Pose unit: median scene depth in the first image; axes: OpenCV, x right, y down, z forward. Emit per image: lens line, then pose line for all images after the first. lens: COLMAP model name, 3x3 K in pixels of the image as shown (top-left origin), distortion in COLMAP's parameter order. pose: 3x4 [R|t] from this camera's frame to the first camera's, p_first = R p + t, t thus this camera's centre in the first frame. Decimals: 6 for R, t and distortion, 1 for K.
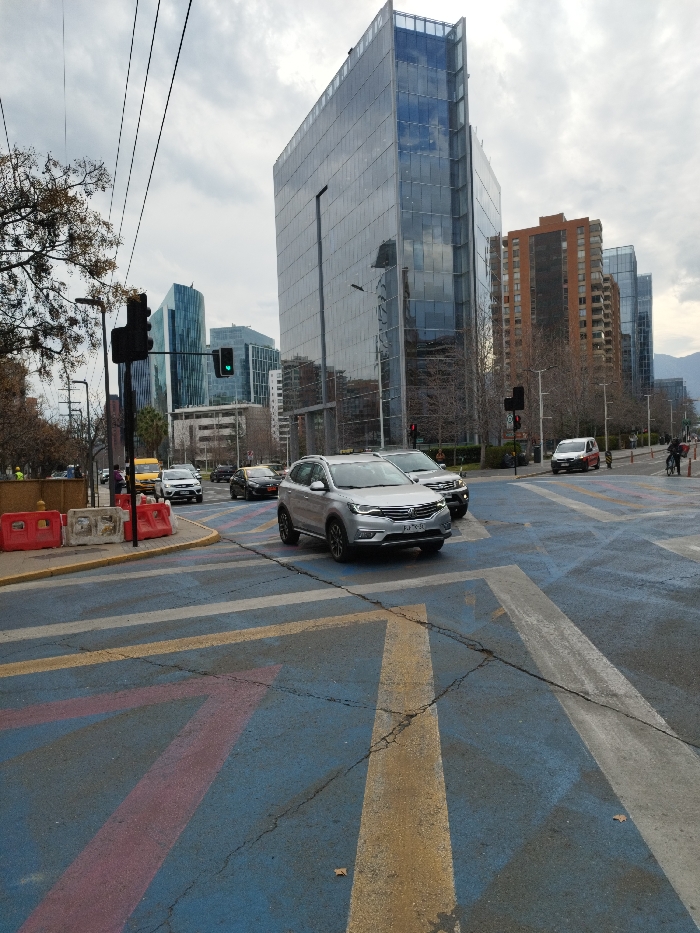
lens RADIAL K [[665.2, 0, 341.6], [0, 665.2, 462.3], [0, 0, 1]] dist [0.049731, -0.041643]
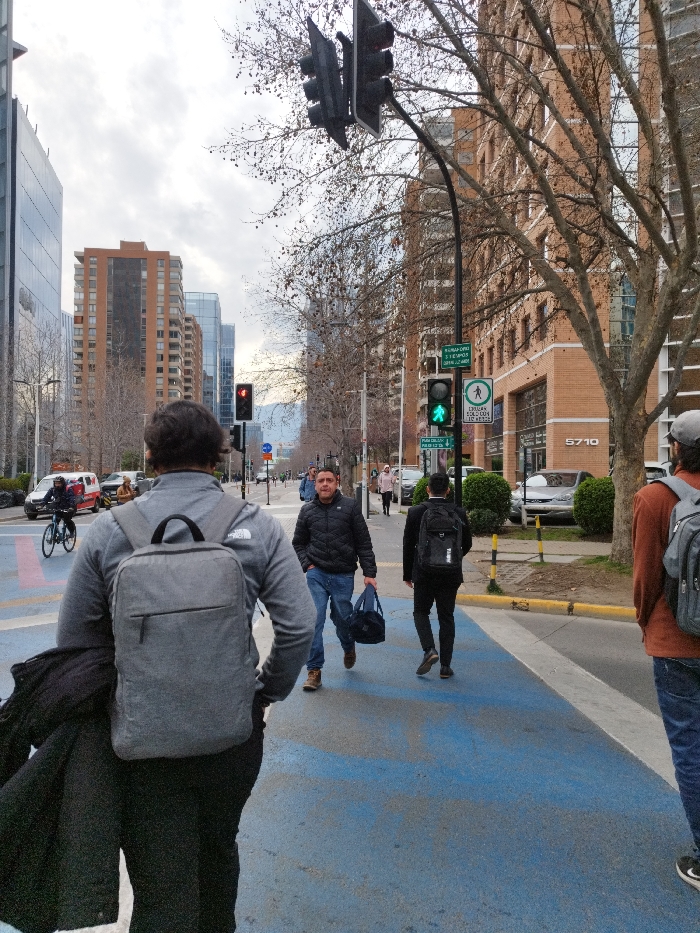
lens RADIAL K [[665.2, 0, 343.8], [0, 665.2, 460.8], [0, 0, 1]] dist [0.049731, -0.041643]
pose [[0.829837, 0.054308, 0.555357, 0.091728], [-0.024019, 0.997807, -0.061685, -0.004532], [-0.557489, 0.037849, 0.829321, 0.090451]]
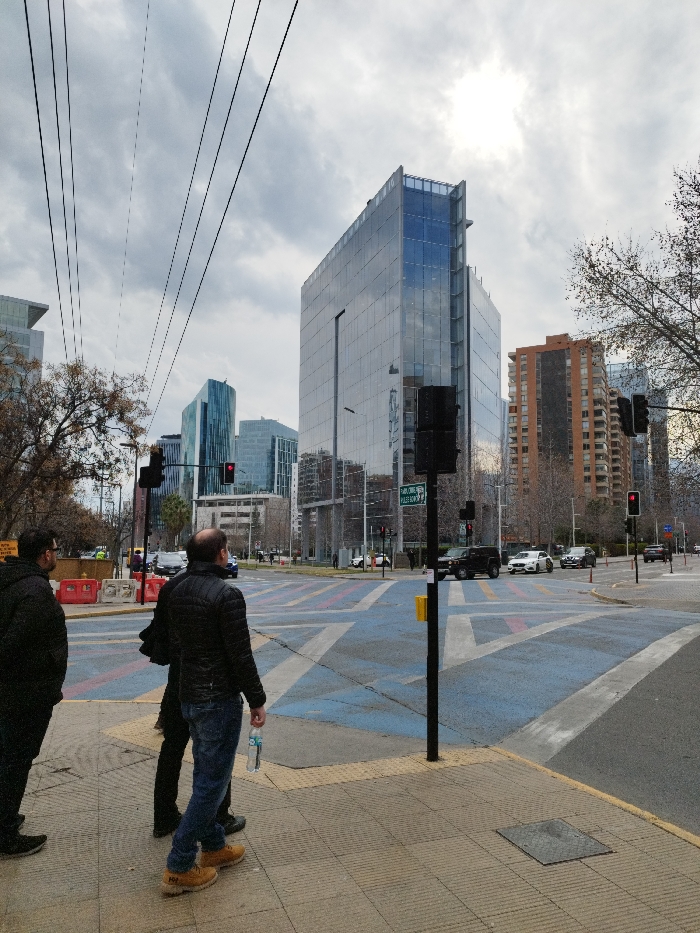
lens RADIAL K [[665.2, 0, 336.2], [0, 665.2, 460.4], [0, 0, 1]] dist [0.049731, -0.041643]
pose [[0.997892, 0.043244, -0.048399, 0.036299], [-0.049576, 0.989138, -0.138374, -0.002624], [0.041889, 0.140481, 0.989197, -0.102040]]
